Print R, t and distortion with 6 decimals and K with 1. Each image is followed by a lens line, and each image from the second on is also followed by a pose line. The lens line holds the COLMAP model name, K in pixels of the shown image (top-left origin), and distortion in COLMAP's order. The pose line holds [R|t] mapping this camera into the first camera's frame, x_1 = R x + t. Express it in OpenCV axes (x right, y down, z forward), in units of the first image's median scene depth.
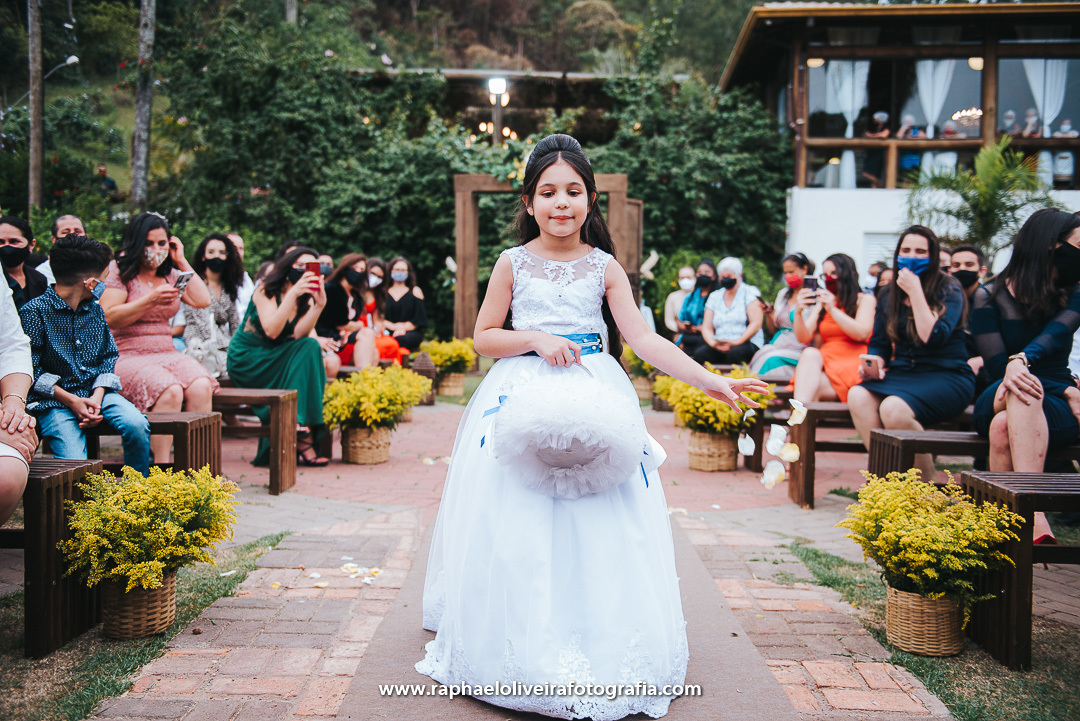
lens RADIAL K [[992.8, 0, 538.2], [0, 992.8, 357.5], [0, 0, 1]] dist [0.002152, 0.000000]
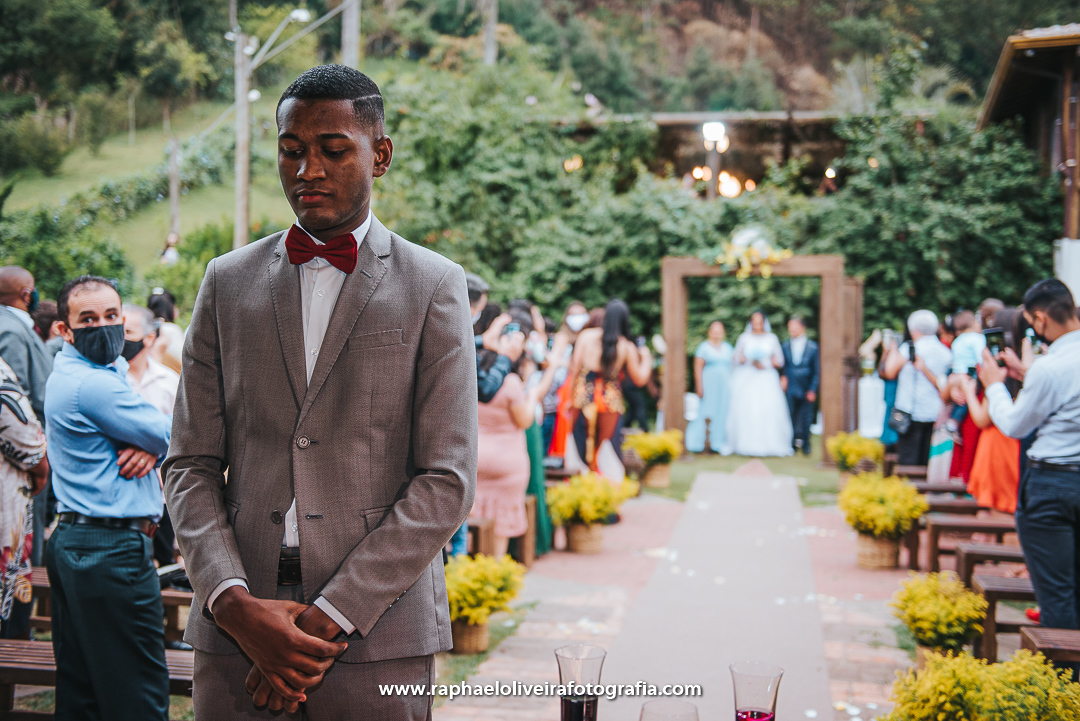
lens RADIAL K [[1367.4, 0, 537.2], [0, 1367.4, 363.8], [0, 0, 1]] dist [0.107032, 0.000000]
pose [[0.983558, 0.004655, -0.180531, 0.029439], [-0.008969, 0.999693, -0.023091, -0.034150], [0.180368, 0.024330, 0.983298, -0.269634]]
